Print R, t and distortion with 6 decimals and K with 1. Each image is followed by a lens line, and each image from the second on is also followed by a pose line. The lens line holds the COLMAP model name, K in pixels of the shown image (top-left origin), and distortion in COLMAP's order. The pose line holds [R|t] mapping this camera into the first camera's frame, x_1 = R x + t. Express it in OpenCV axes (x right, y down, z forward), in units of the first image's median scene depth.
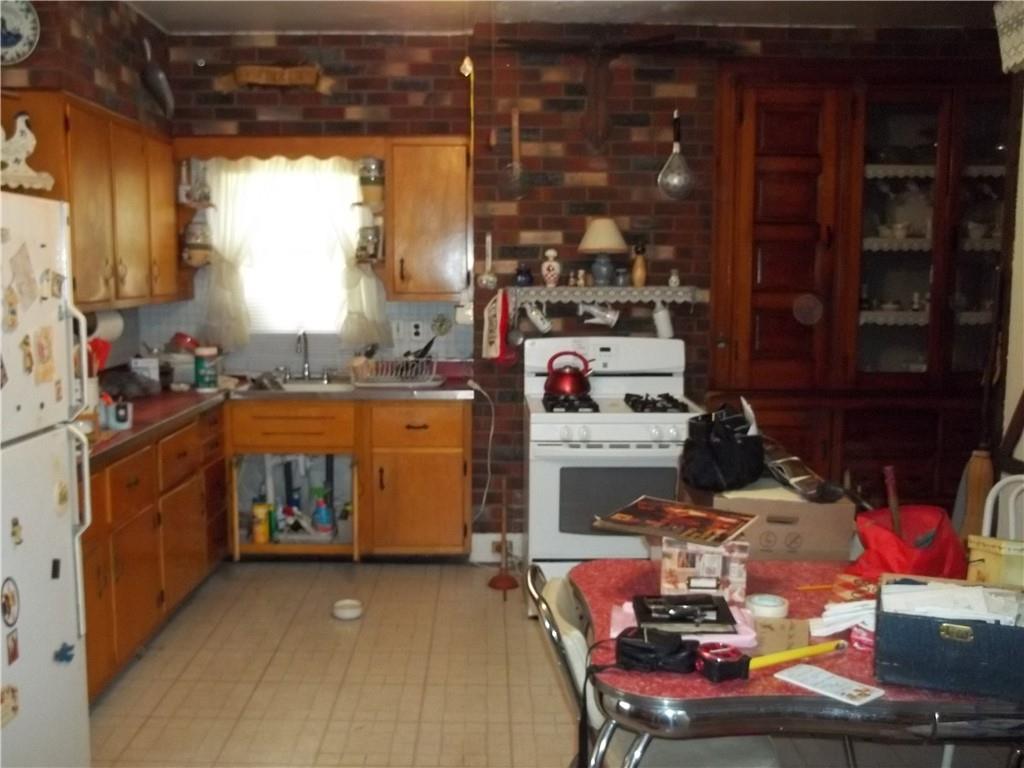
lens RADIAL K [[1032.3, 0, 512.1], [0, 1032.3, 384.3], [0, 0, 1]] dist [-0.026659, 0.000000]
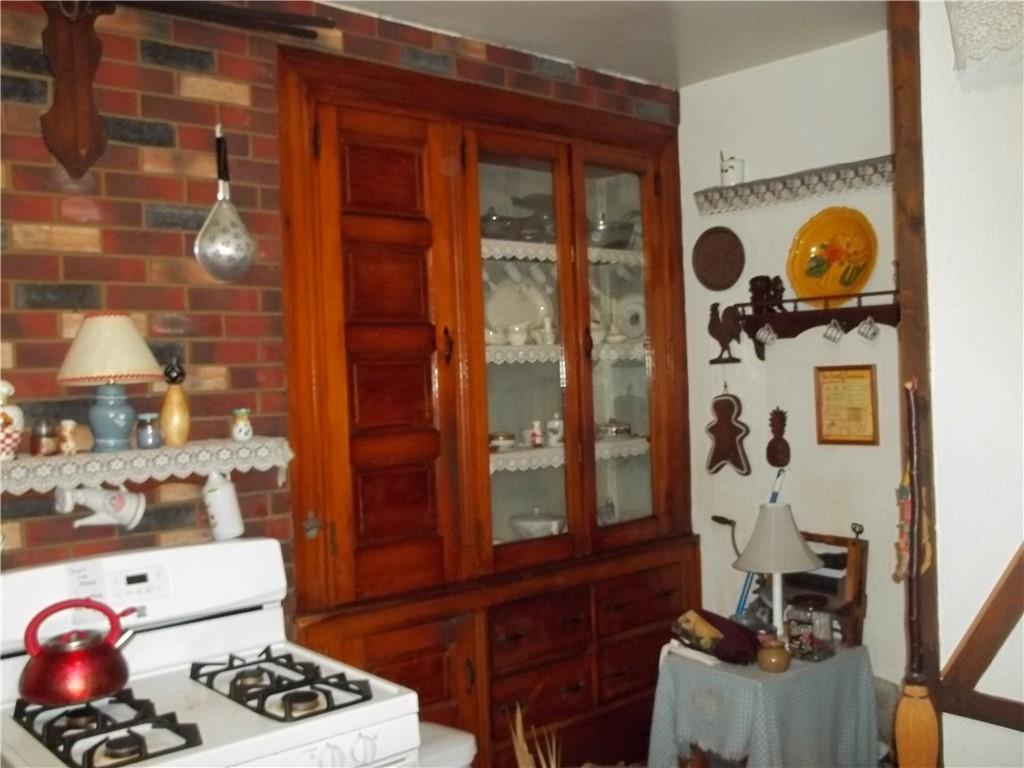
lens RADIAL K [[1032.3, 0, 510.3], [0, 1032.3, 381.1], [0, 0, 1]] dist [-0.026659, 0.000000]
pose [[0.767003, -0.037183, 0.640565, -0.080898], [0.108542, 0.991451, -0.072415, -0.070651], [-0.632396, 0.125071, 0.764482, 0.490422]]
